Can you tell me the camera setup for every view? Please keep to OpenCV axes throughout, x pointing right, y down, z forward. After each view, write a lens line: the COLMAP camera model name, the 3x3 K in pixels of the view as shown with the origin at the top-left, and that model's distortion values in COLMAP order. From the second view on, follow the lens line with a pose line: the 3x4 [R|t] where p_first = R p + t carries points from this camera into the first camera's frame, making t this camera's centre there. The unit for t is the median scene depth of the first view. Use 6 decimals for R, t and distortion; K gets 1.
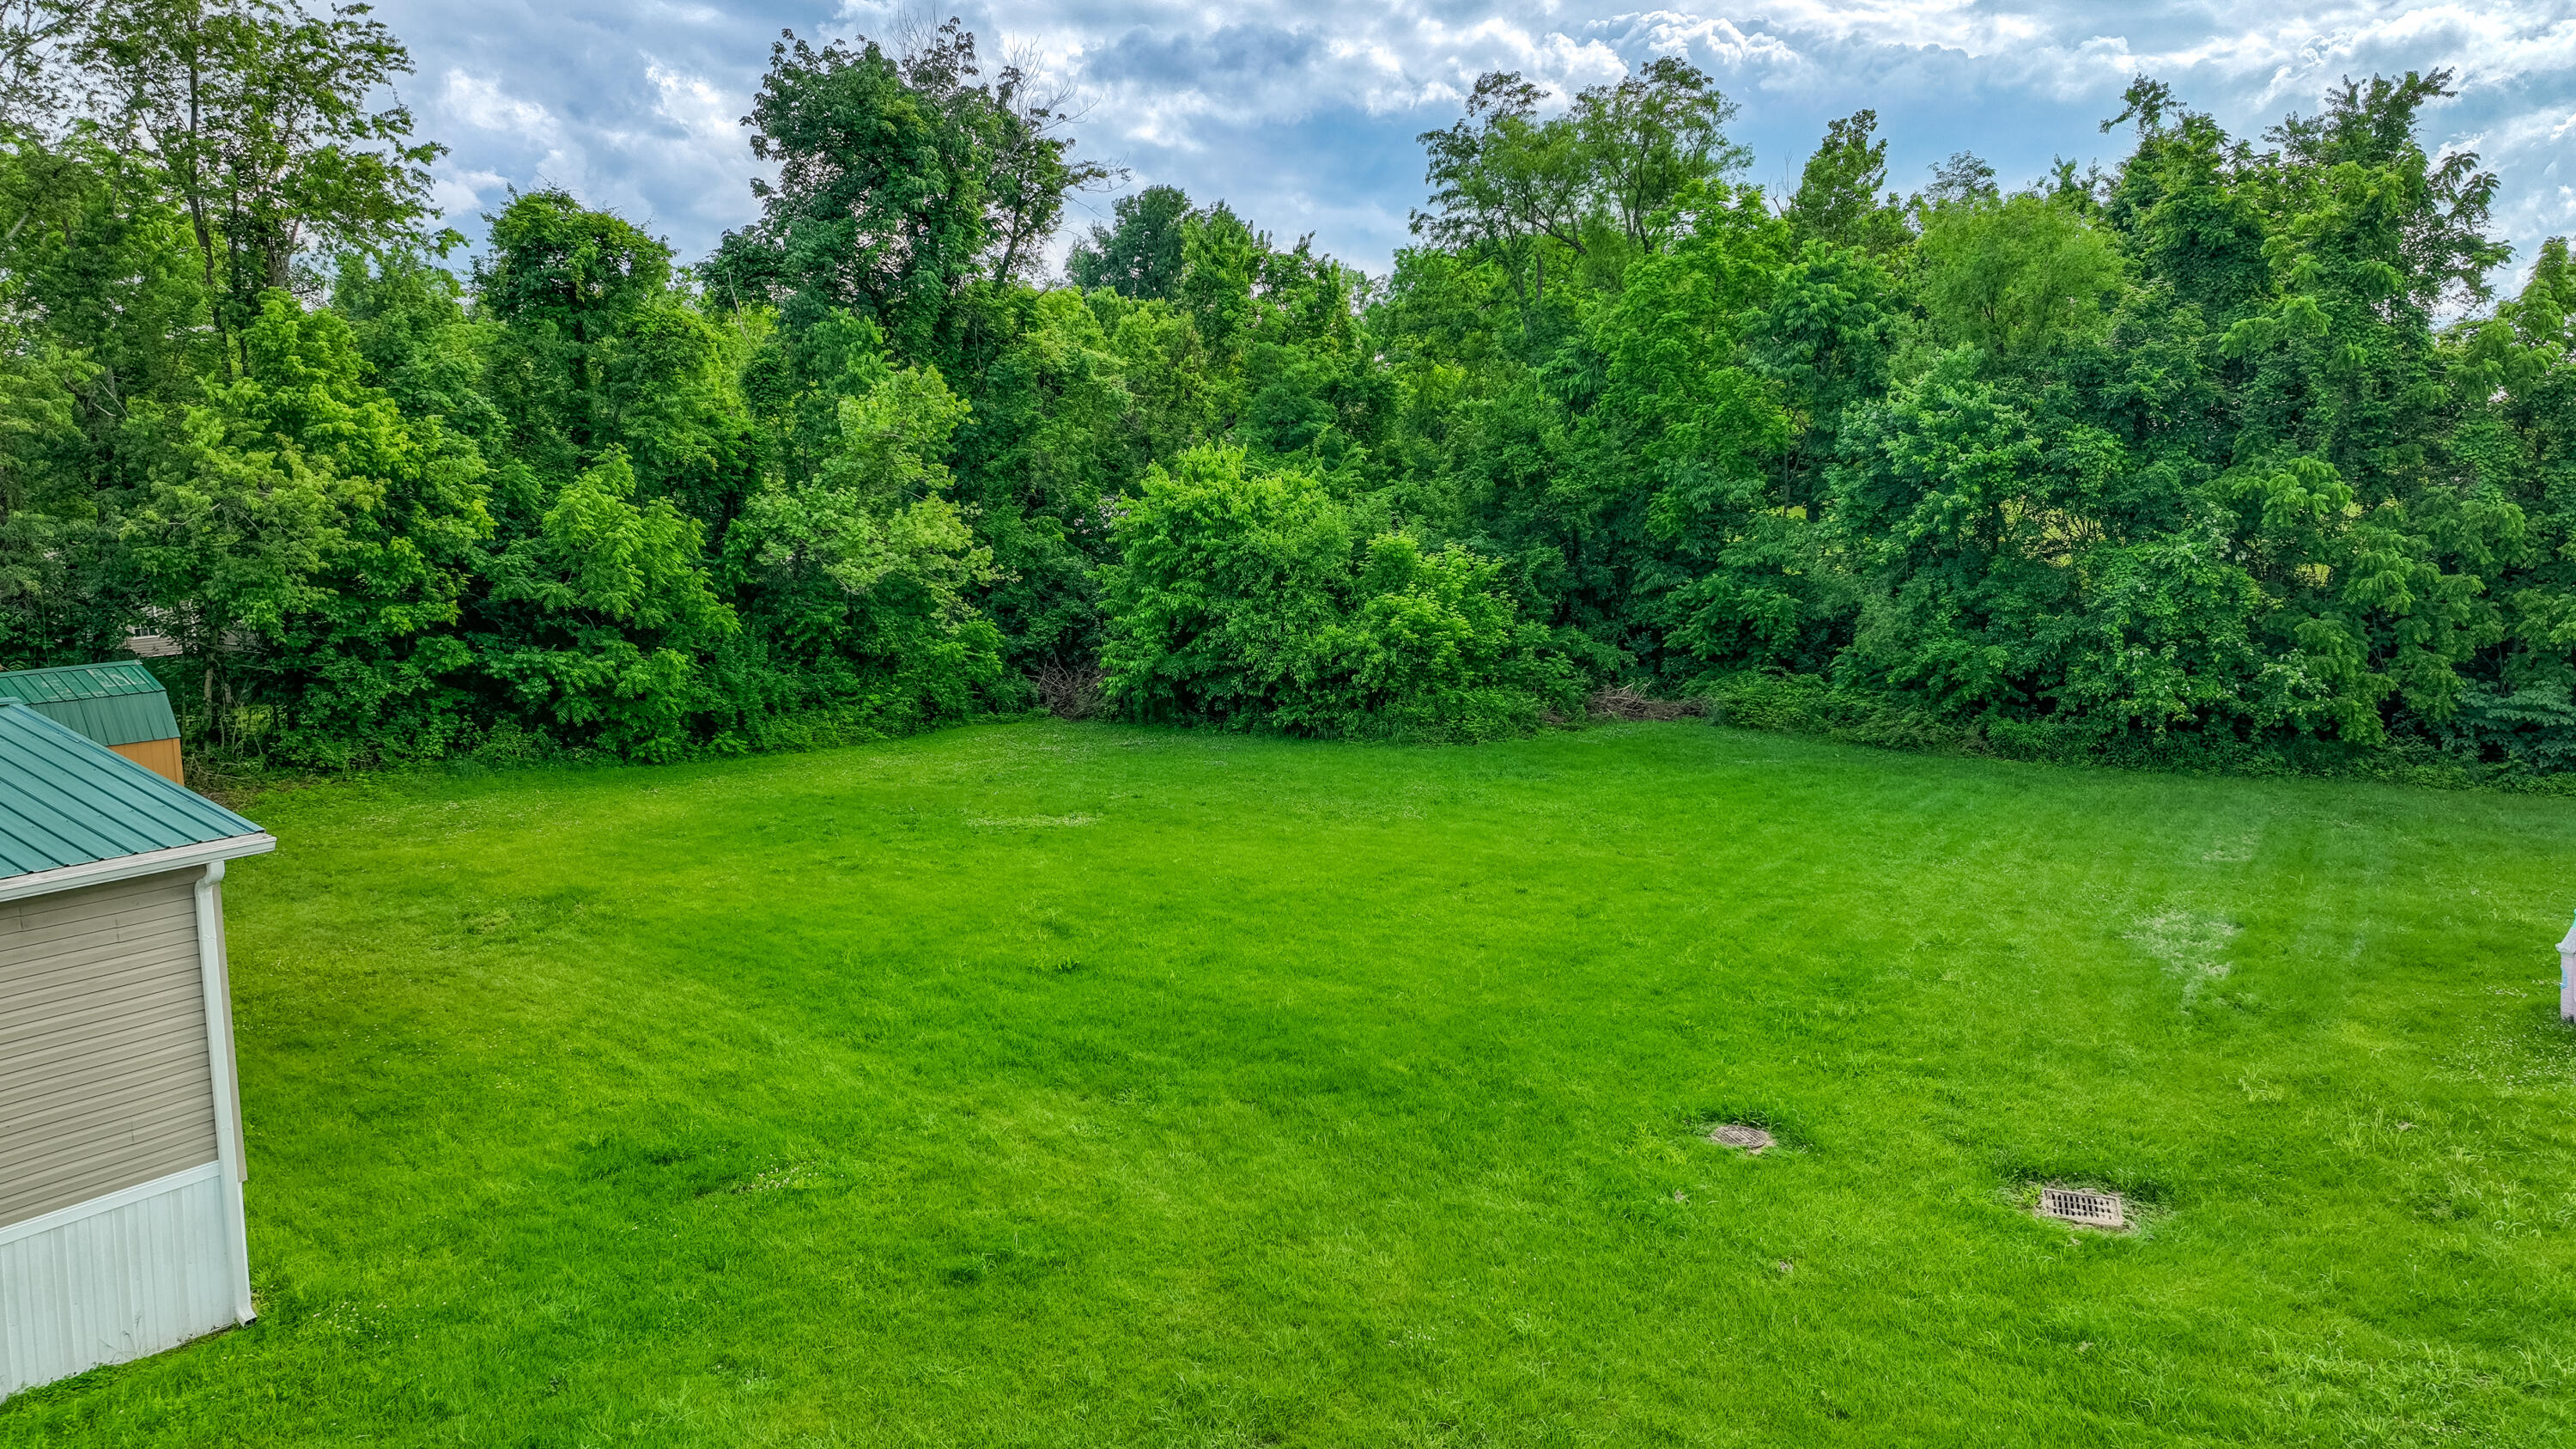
lens RADIAL K [[1823.3, 0, 1277.6], [0, 1823.3, 713.3], [0, 0, 1]] dist [-0.000674, 0.020273]
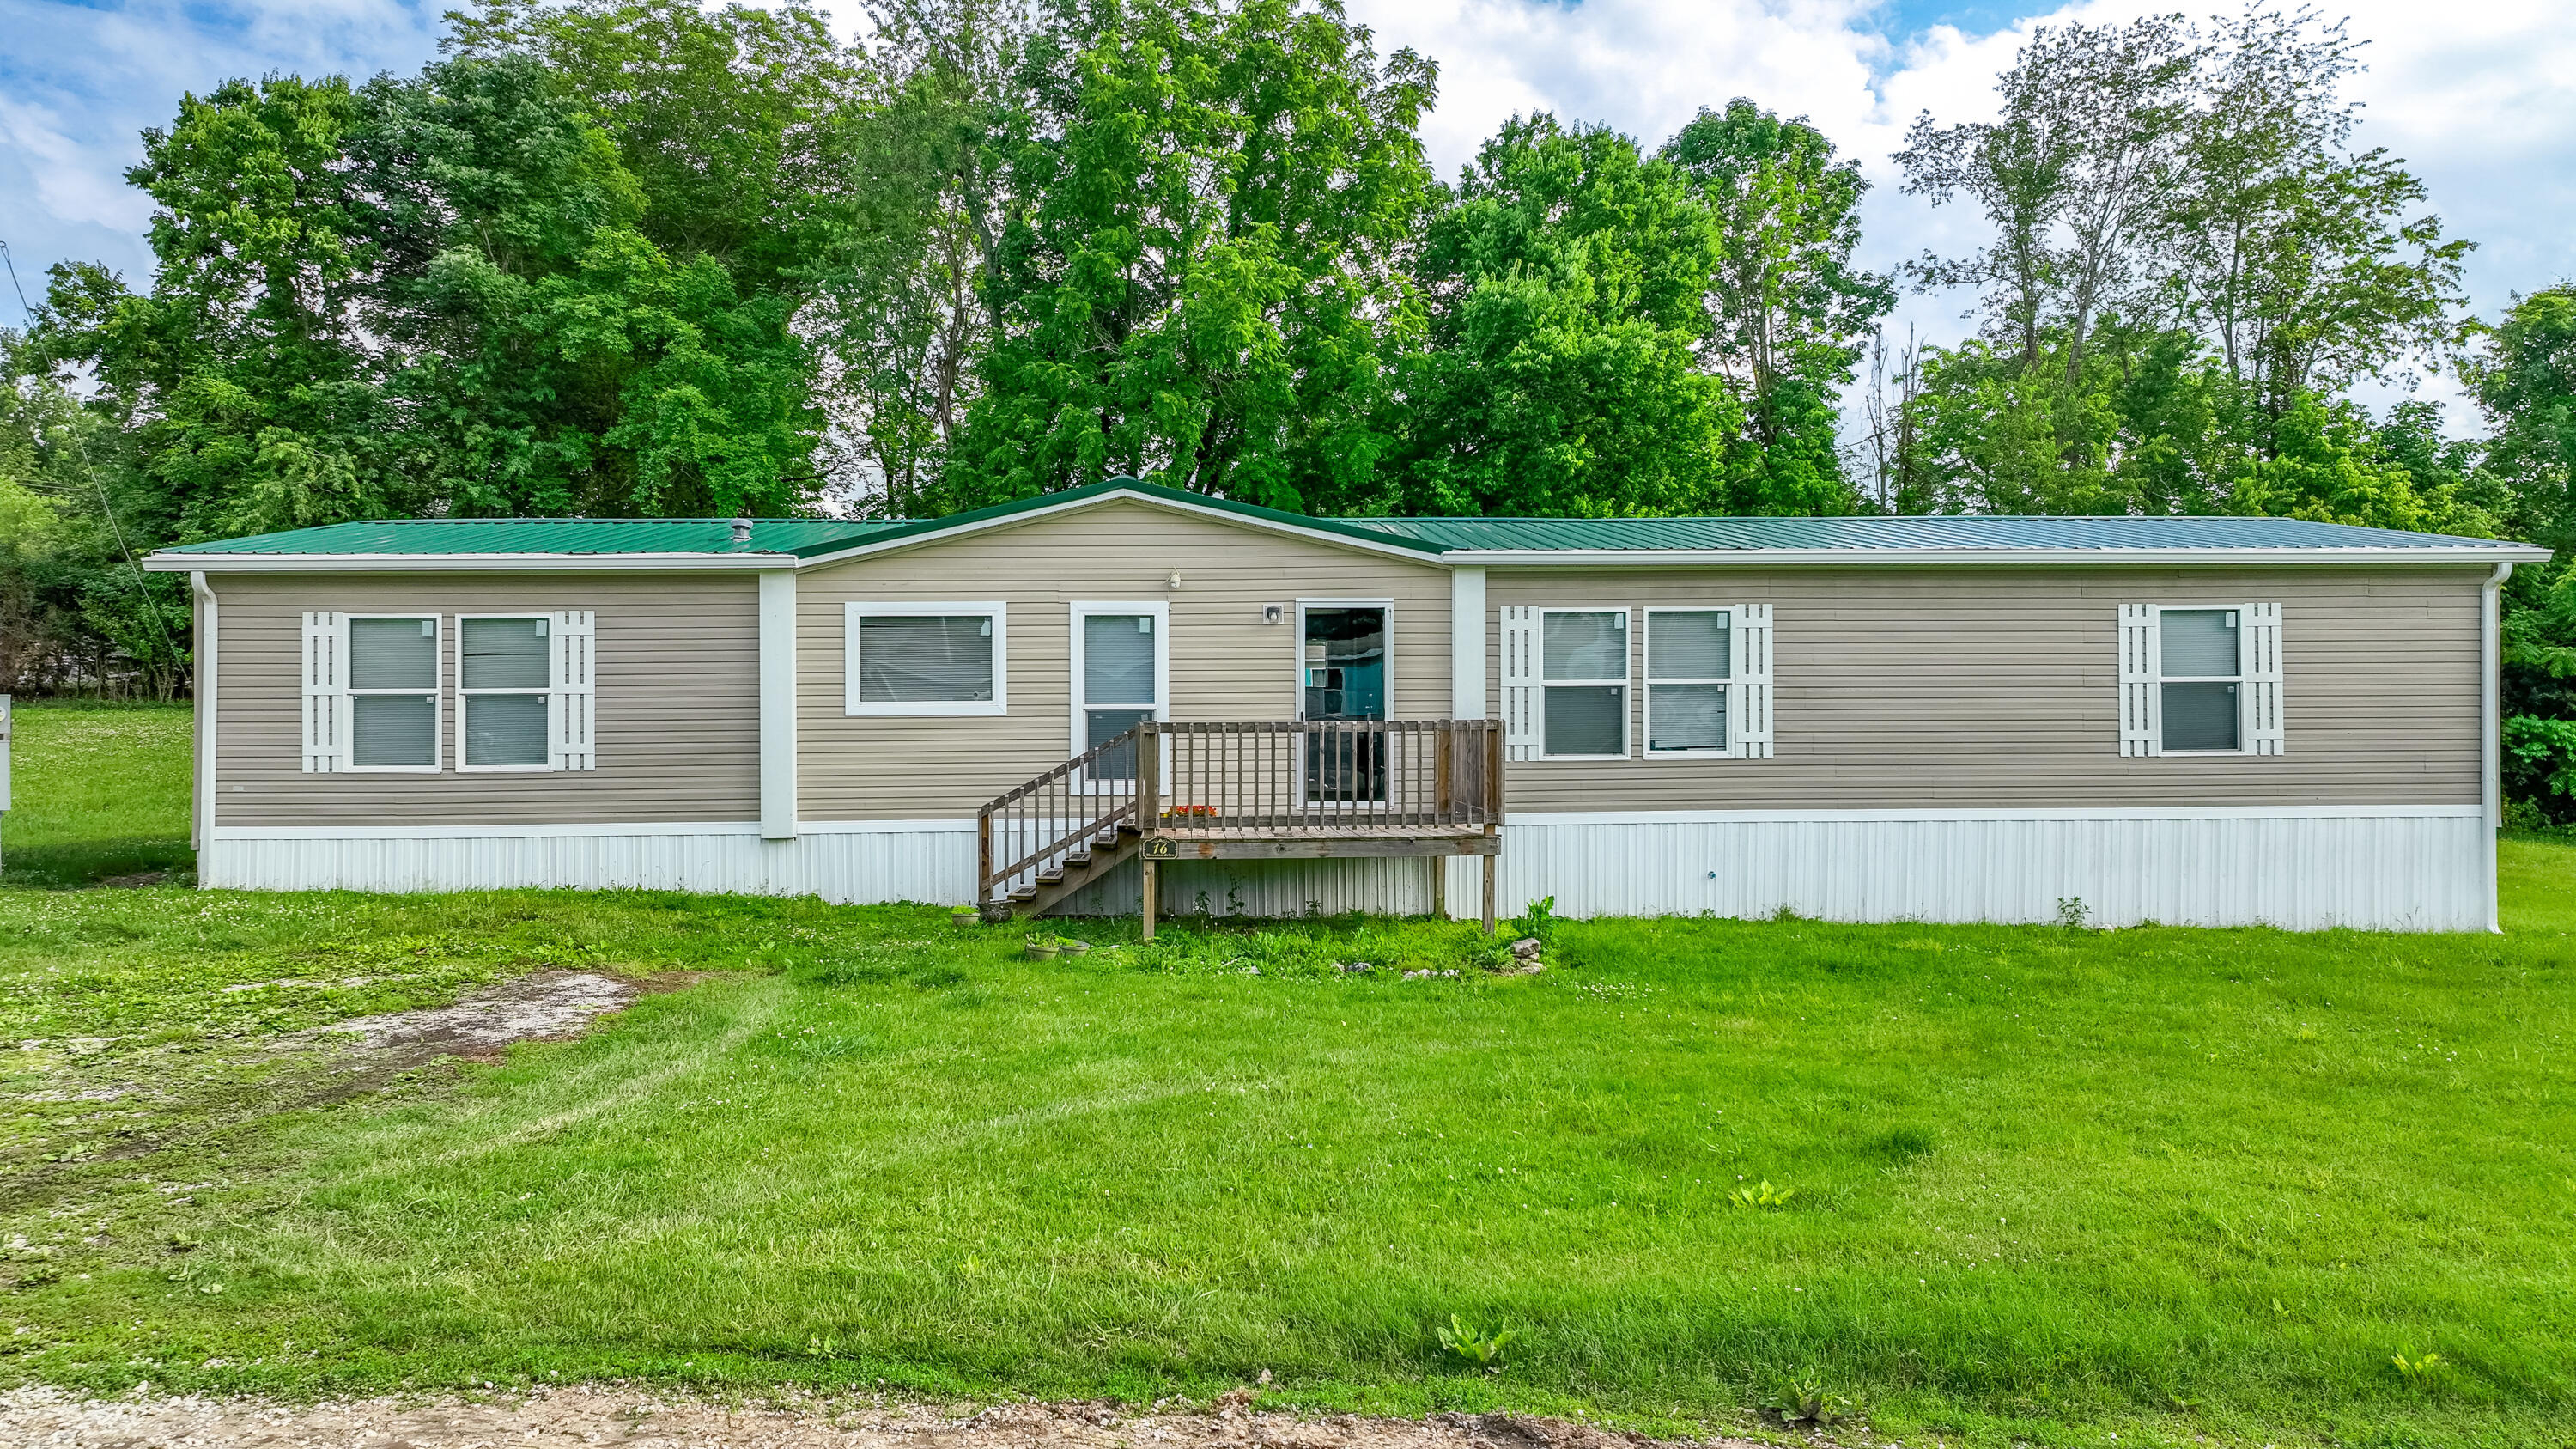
lens RADIAL K [[1823.3, 0, 1277.6], [0, 1823.3, 713.3], [0, 0, 1]] dist [-0.000674, 0.020273]
pose [[0.603616, 0.000773, -0.797275, -0.017236], [-0.114078, 0.989794, -0.085408, 0.111494], [0.789072, 0.142505, 0.597543, -0.130560]]
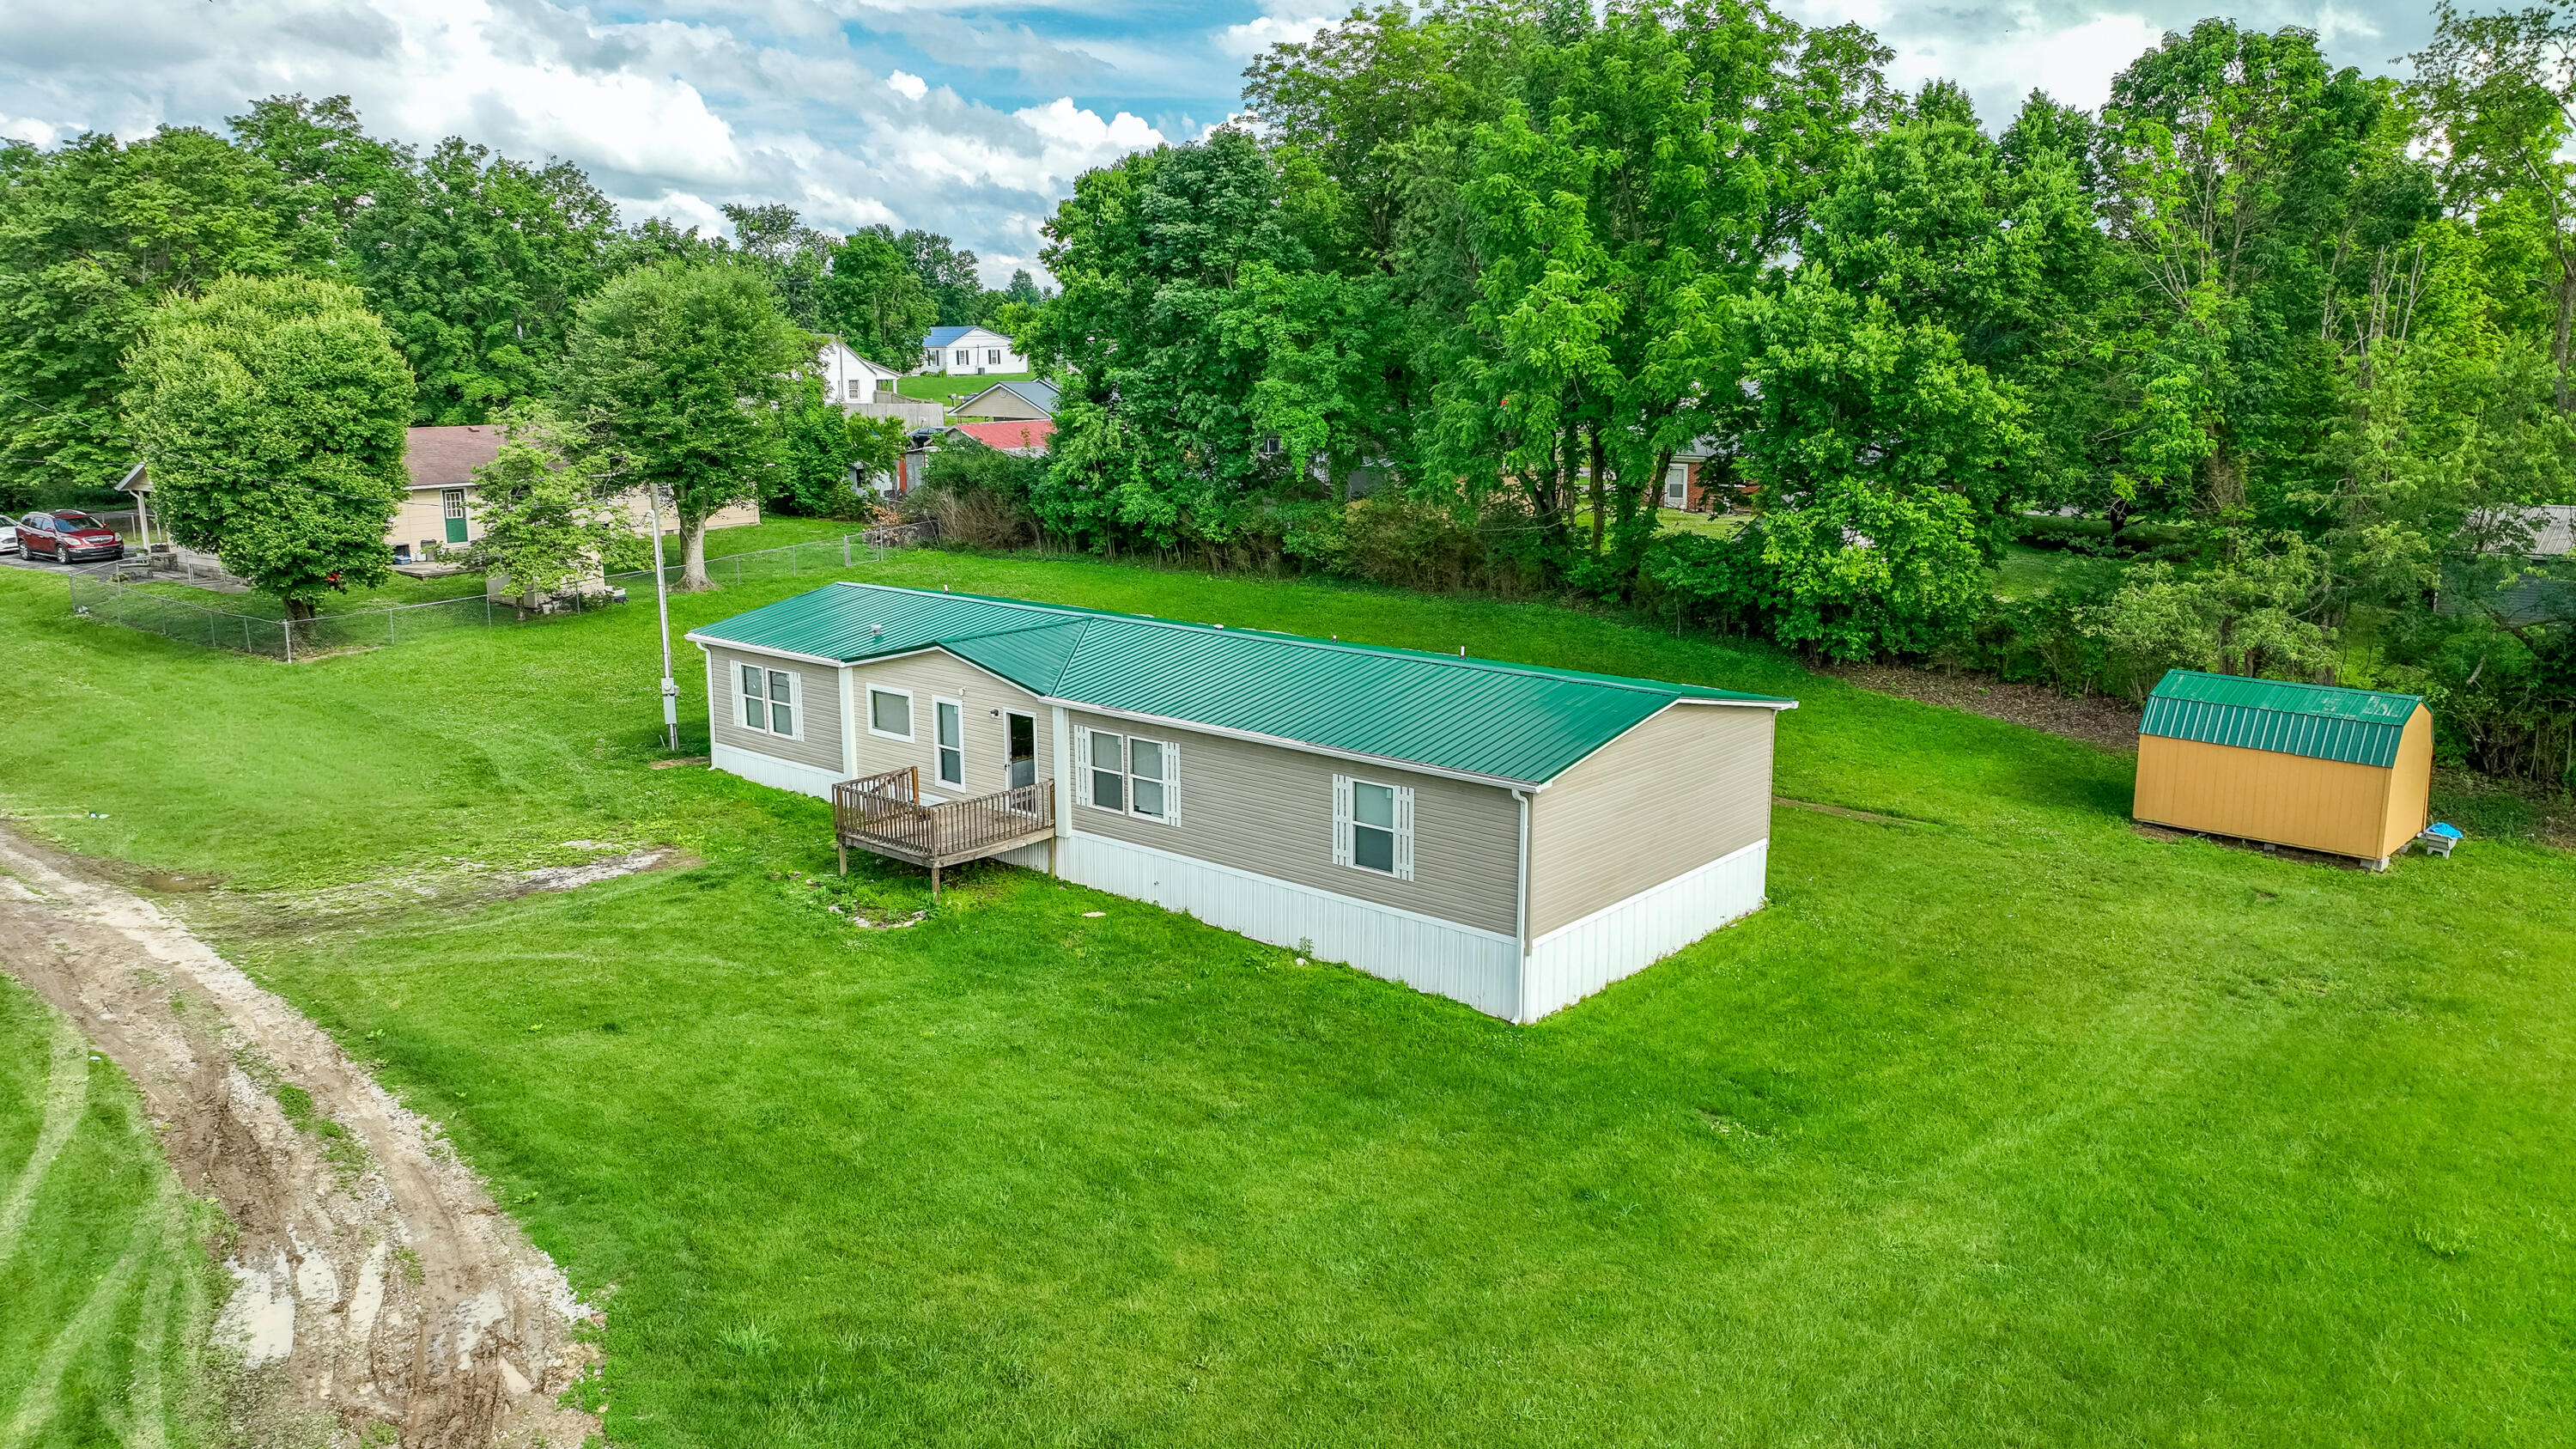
lens RADIAL K [[1823.3, 0, 1277.6], [0, 1823.3, 713.3], [0, 0, 1]] dist [-0.000674, 0.020273]
pose [[-0.122626, 0.182699, -0.975492, 0.378736], [-0.152945, 0.967689, 0.200464, -0.098466], [0.980597, 0.173779, -0.090721, 0.253702]]
